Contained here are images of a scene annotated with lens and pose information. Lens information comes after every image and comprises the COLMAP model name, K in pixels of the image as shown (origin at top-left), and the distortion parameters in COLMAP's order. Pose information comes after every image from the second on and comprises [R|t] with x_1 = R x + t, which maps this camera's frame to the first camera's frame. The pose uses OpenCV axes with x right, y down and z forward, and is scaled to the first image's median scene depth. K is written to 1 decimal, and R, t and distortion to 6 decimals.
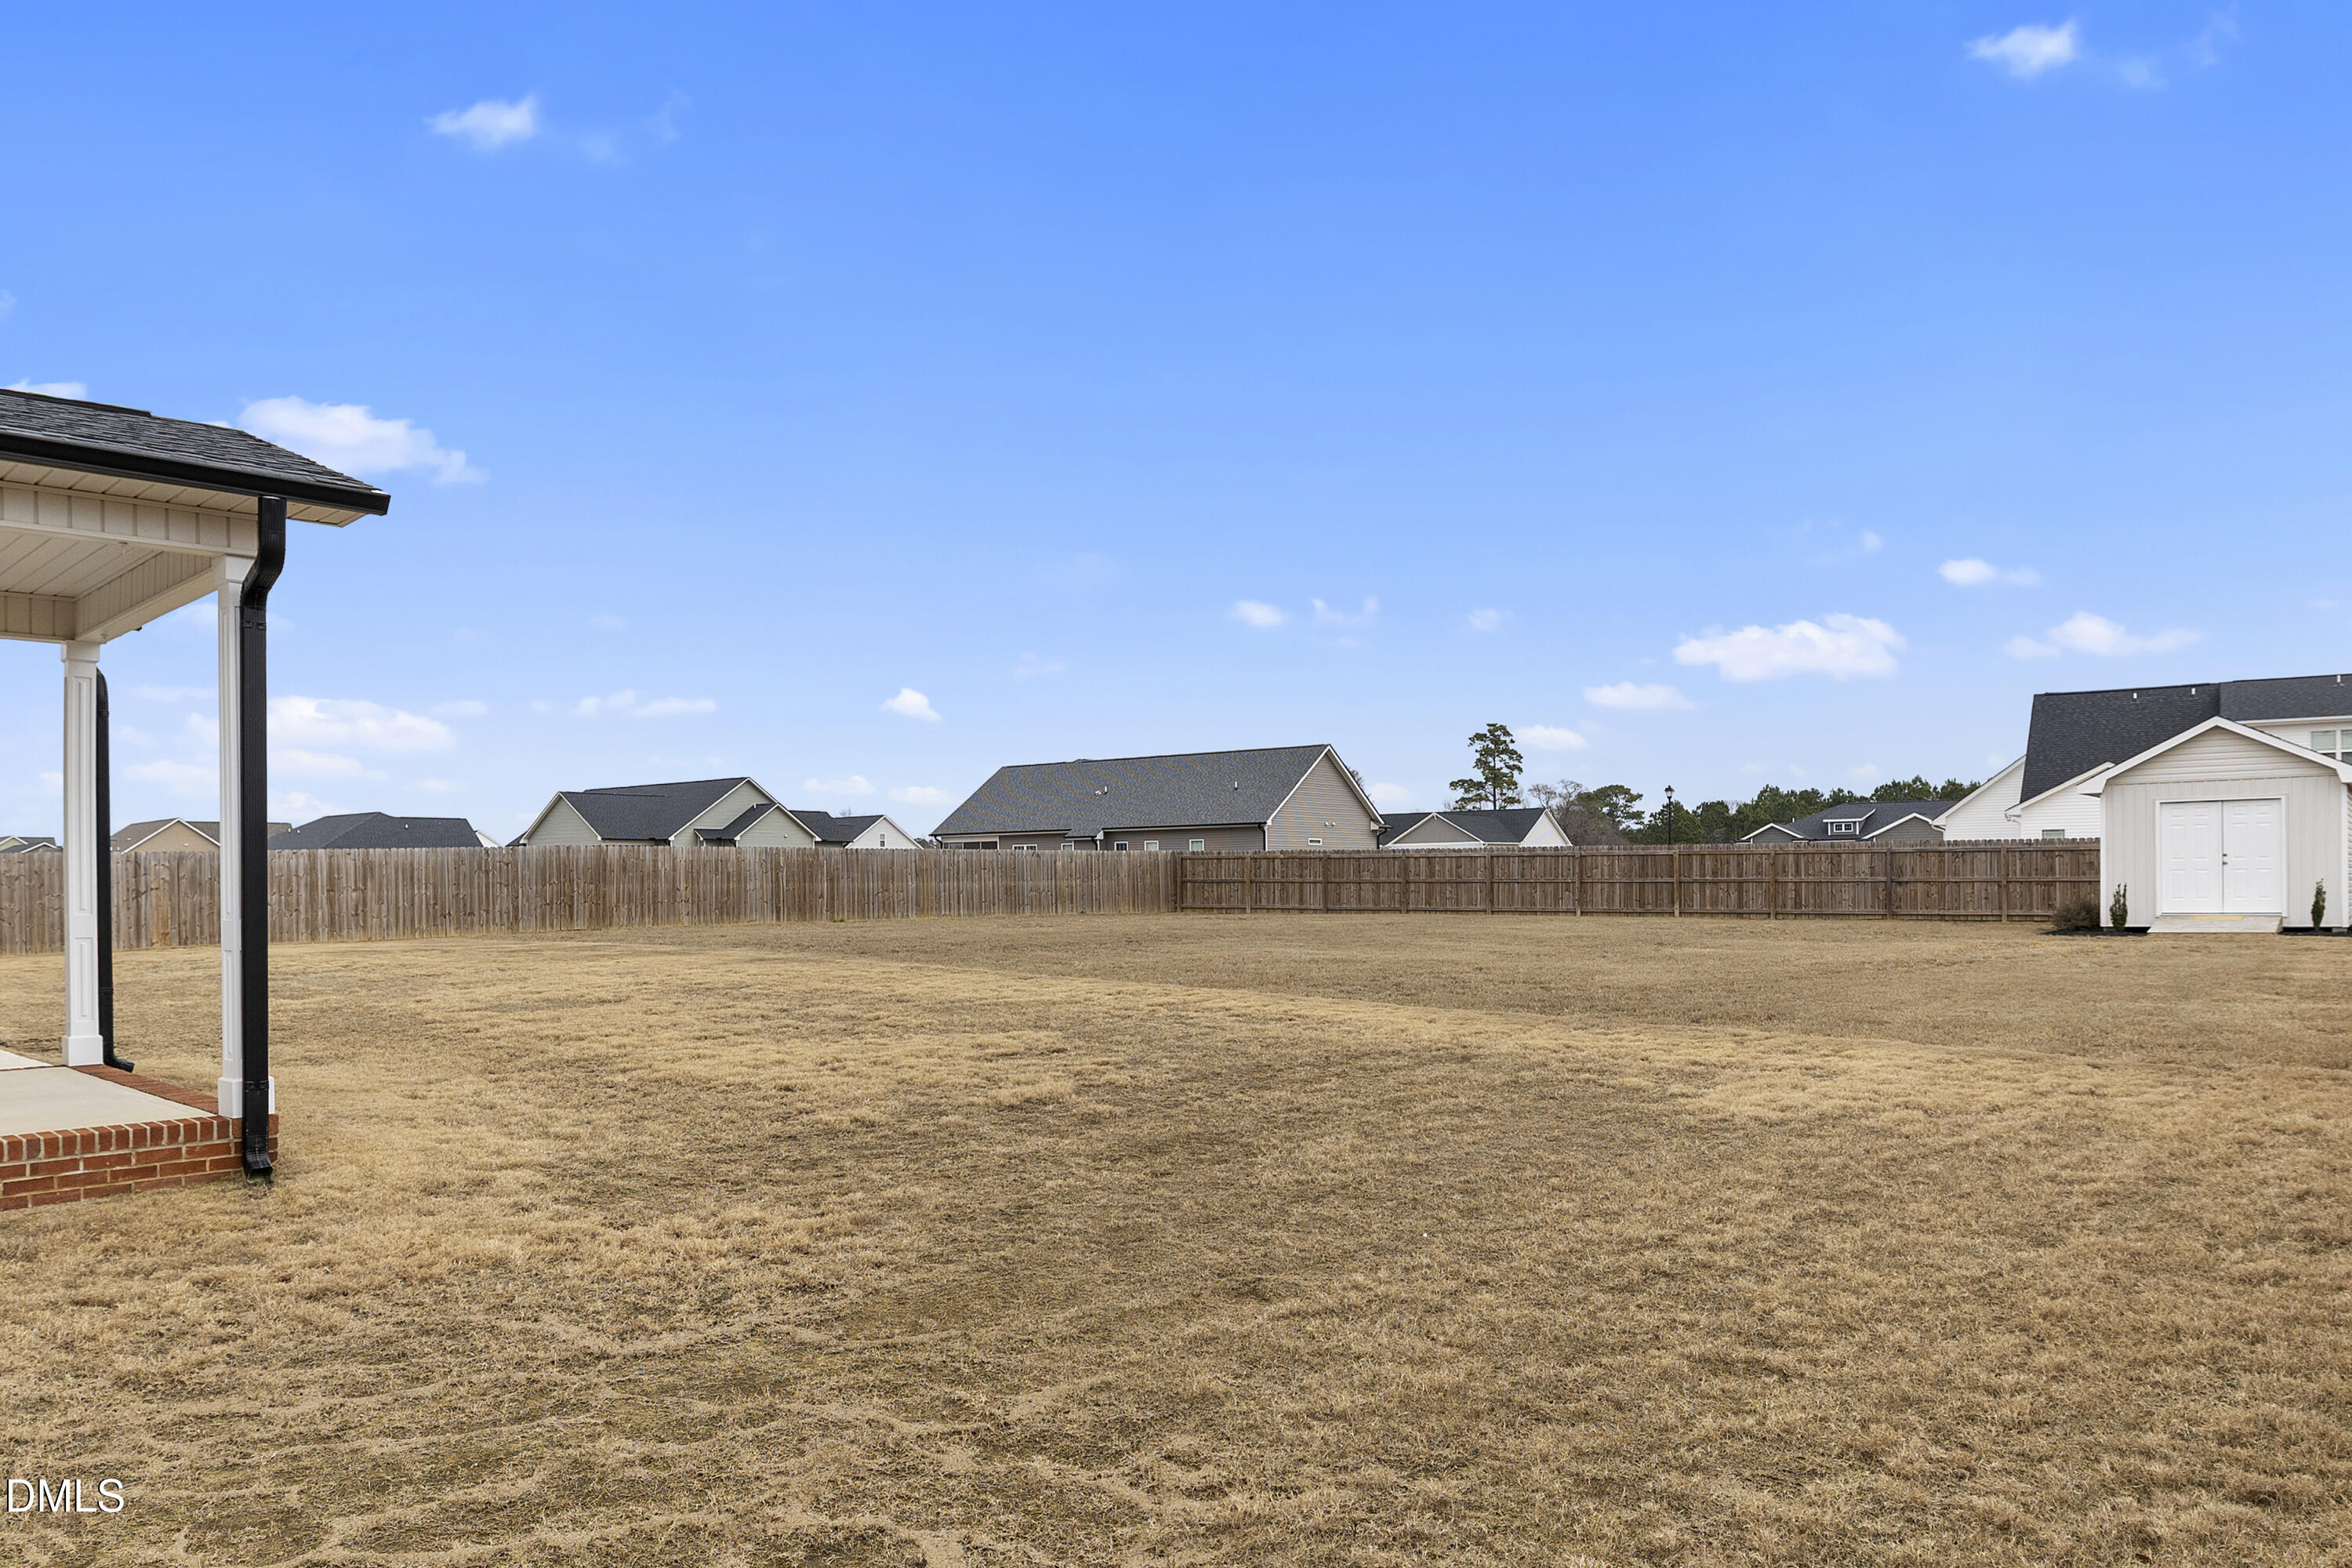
lens RADIAL K [[1595.7, 0, 1179.3], [0, 1595.7, 881.2], [0, 0, 1]] dist [0.039754, -0.060711]
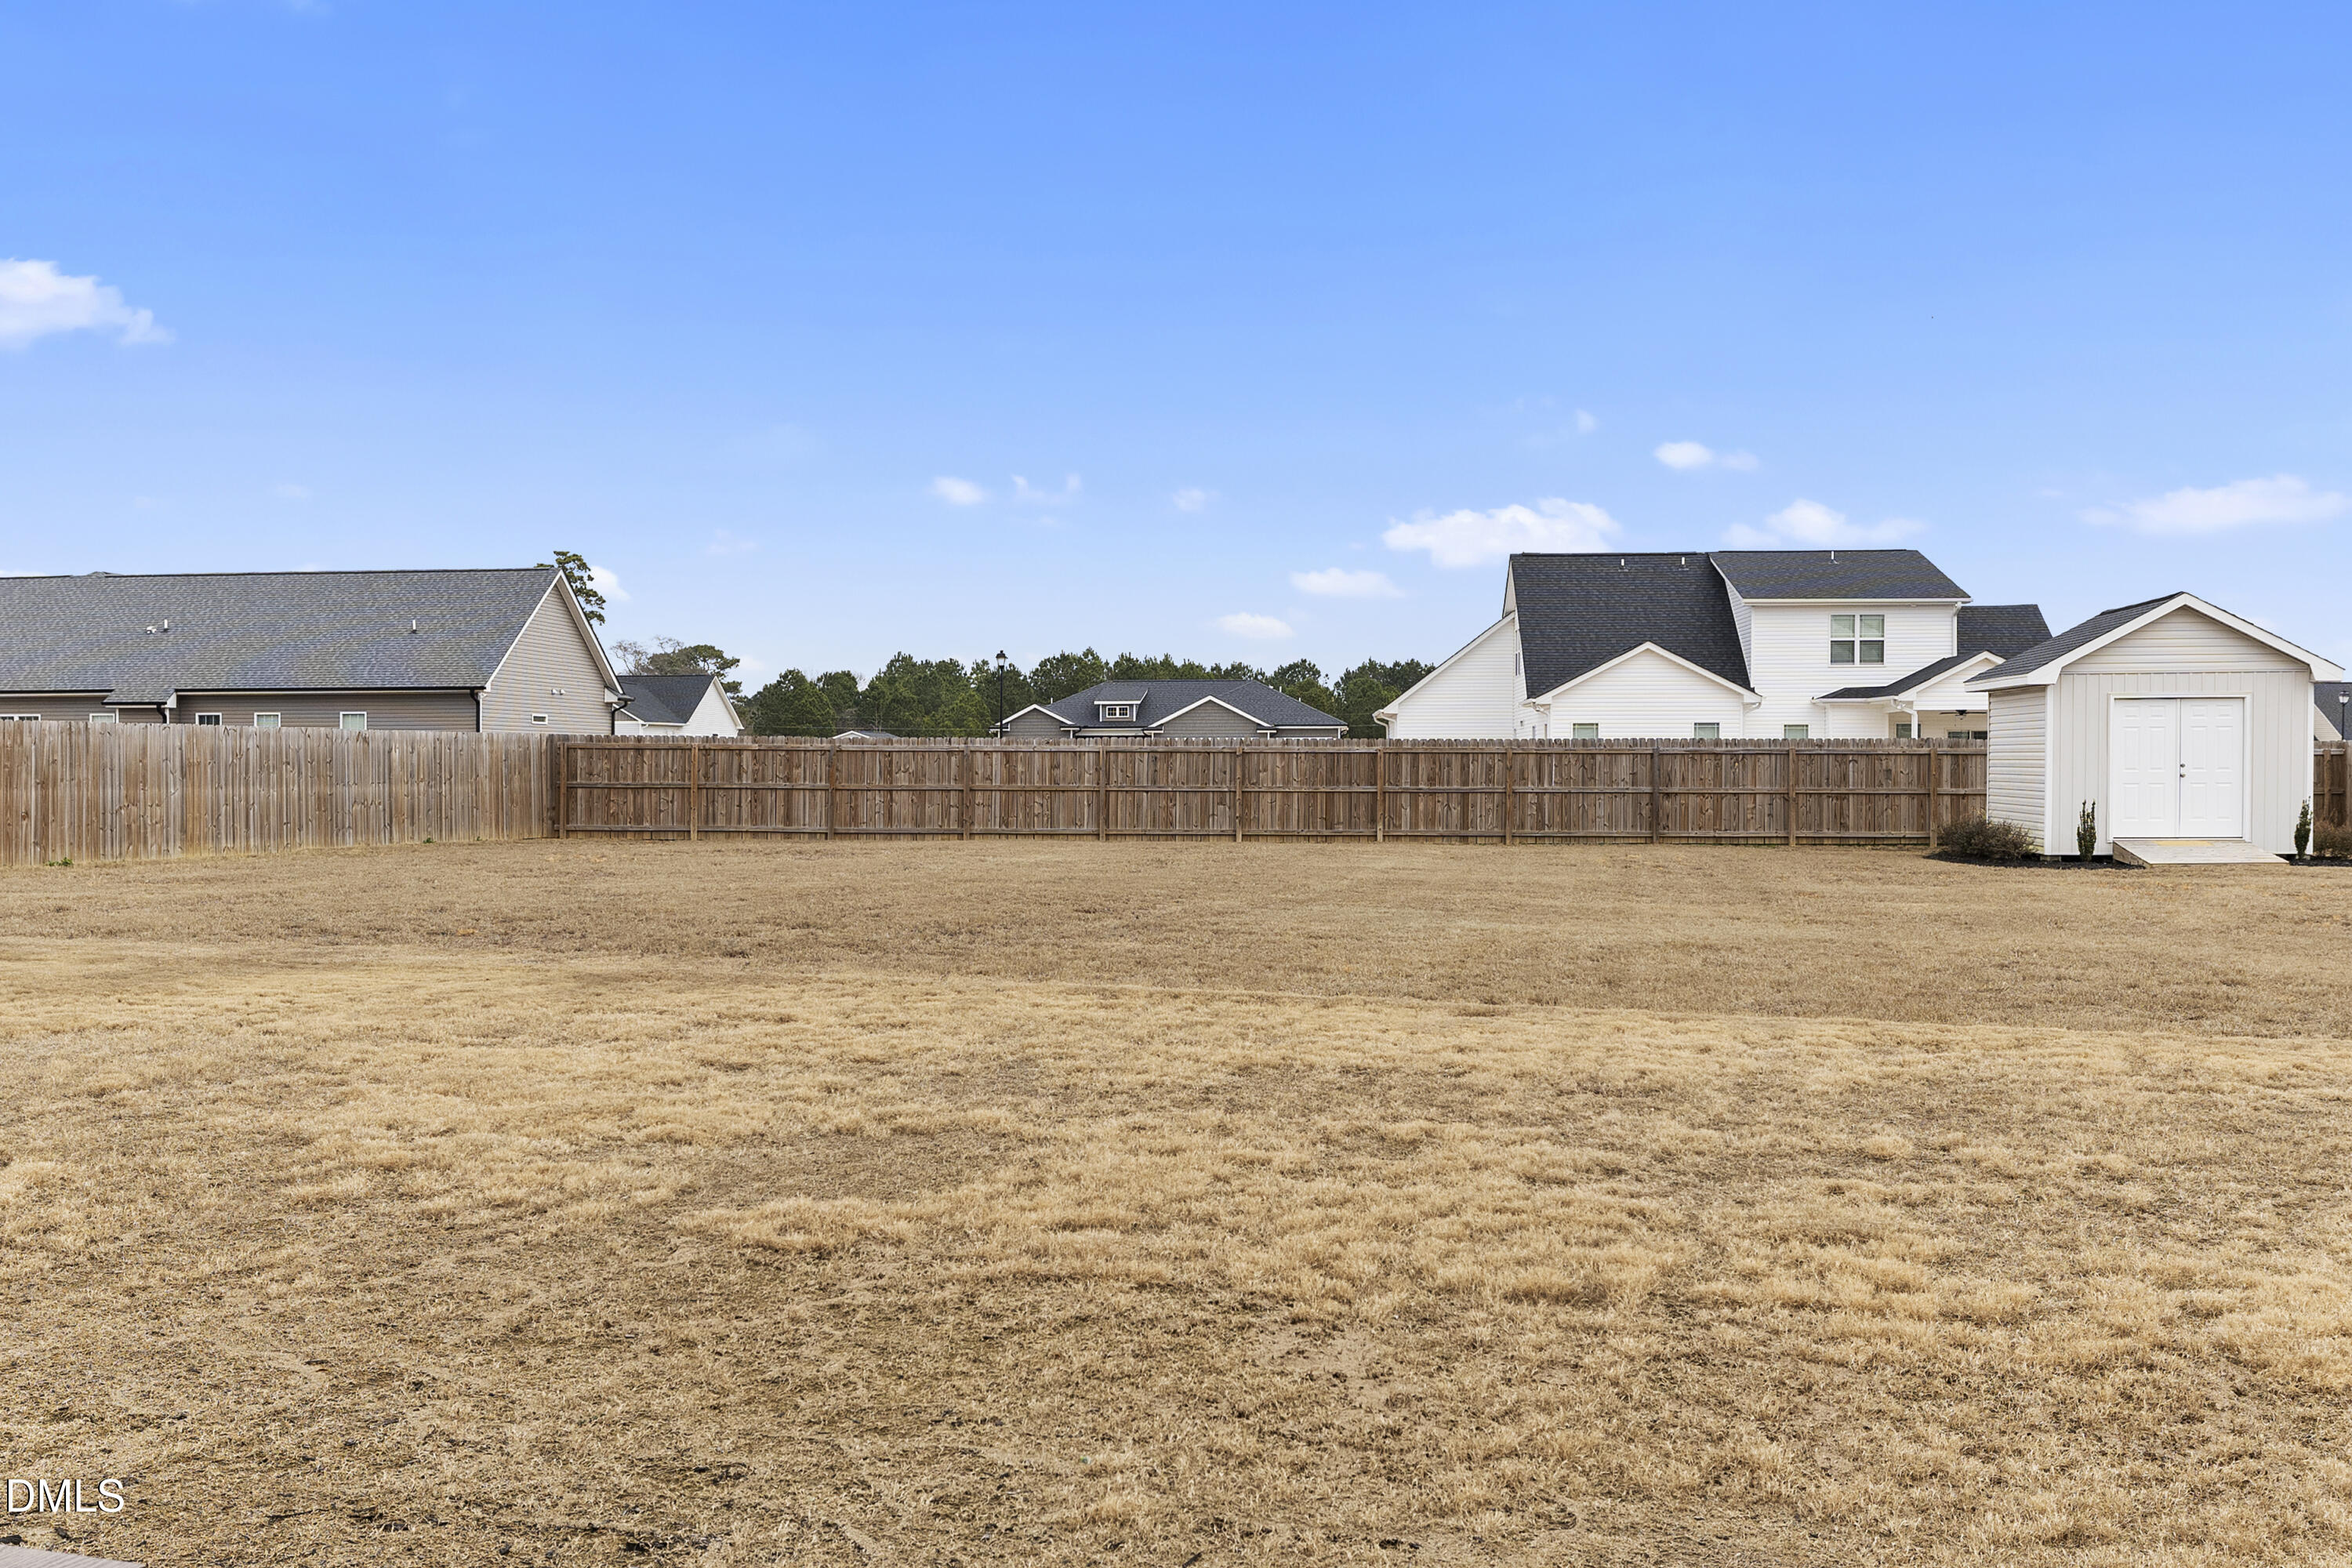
lens RADIAL K [[2185.6, 0, 1174.1], [0, 2185.6, 735.3], [0, 0, 1]] dist [-0.064797, -0.004832]
pose [[0.863895, 0.015503, 0.503433, -0.217463], [-0.006362, 0.999782, -0.019871, -0.004213], [-0.503631, 0.013963, 0.863806, 0.199220]]
